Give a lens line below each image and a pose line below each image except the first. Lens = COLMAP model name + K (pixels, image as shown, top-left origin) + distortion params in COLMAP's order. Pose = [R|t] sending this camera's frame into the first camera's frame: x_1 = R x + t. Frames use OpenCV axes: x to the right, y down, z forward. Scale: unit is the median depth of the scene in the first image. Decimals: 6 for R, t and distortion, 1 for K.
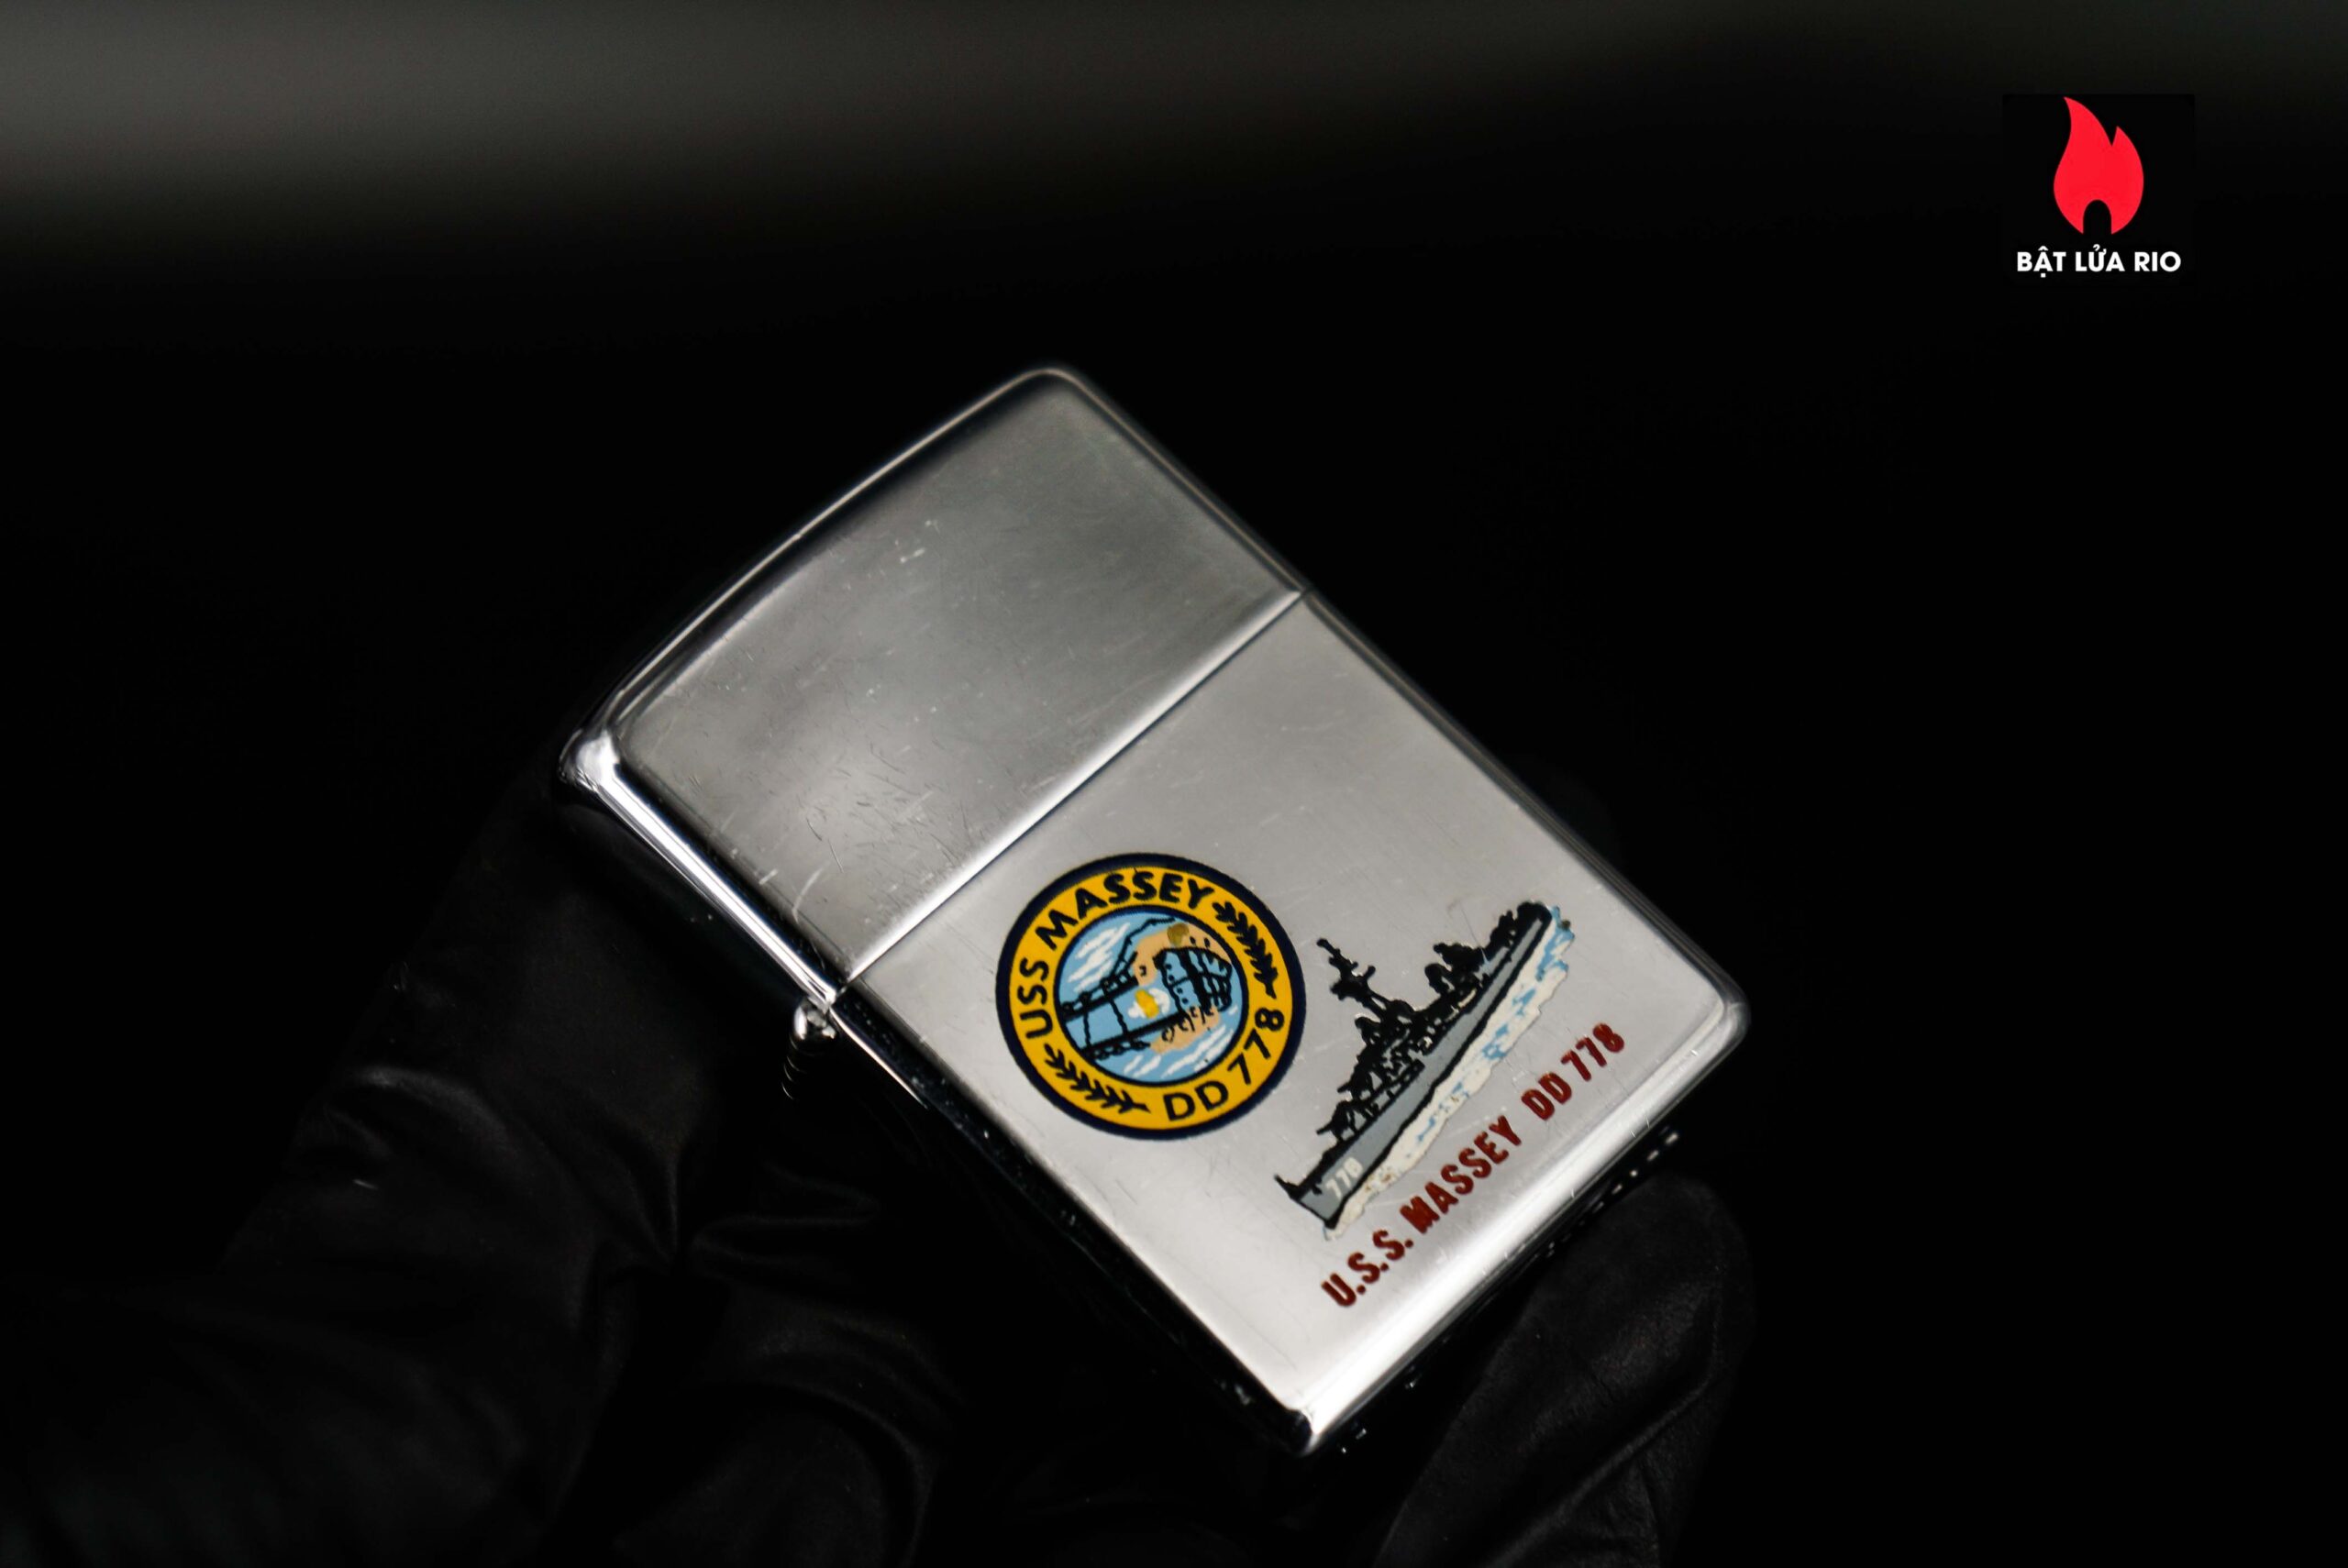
lens RADIAL K [[5574.1, 0, 1174.0], [0, 5574.1, 784.0], [0, 0, 1]] dist [0.131831, -0.043197]
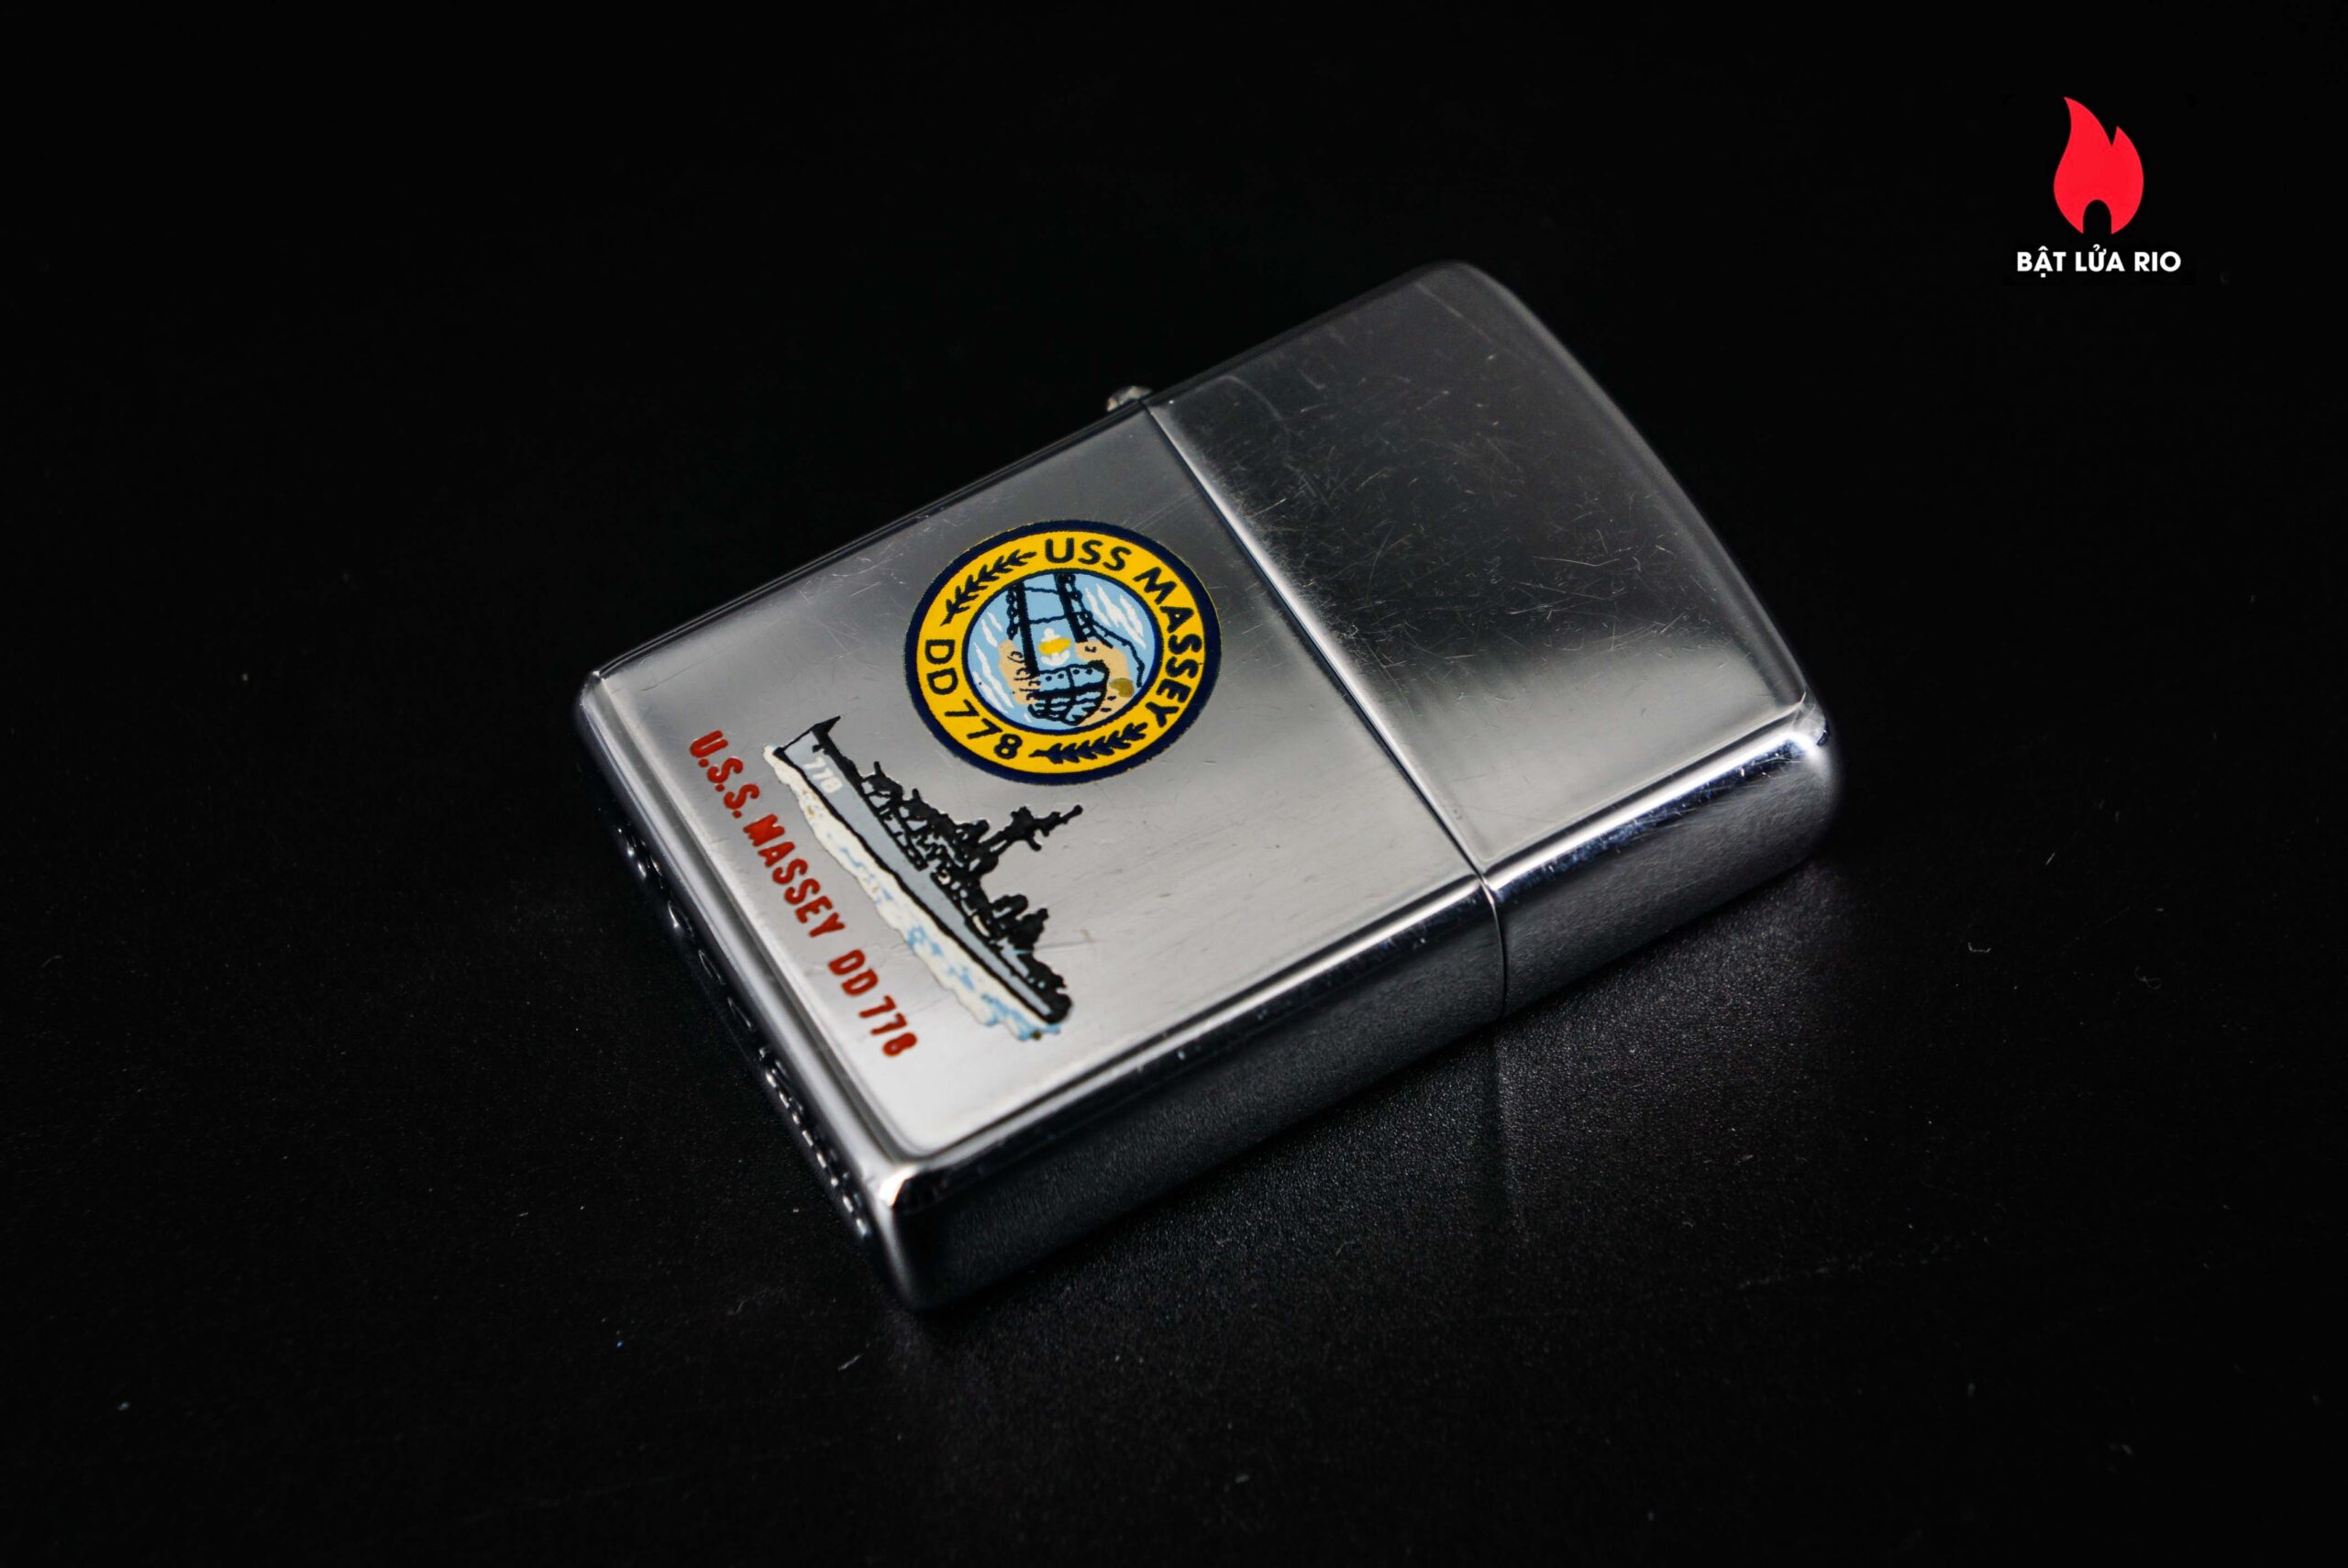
lens RADIAL K [[5574.1, 0, 1174.0], [0, 5574.1, 784.0], [0, 0, 1]] dist [0.131831, -0.043197]
pose [[-0.281271, 0.747590, -0.601661, 0.598452], [-0.847575, 0.100475, 0.521078, -0.487848], [0.450004, 0.656517, 0.605377, 0.429409]]
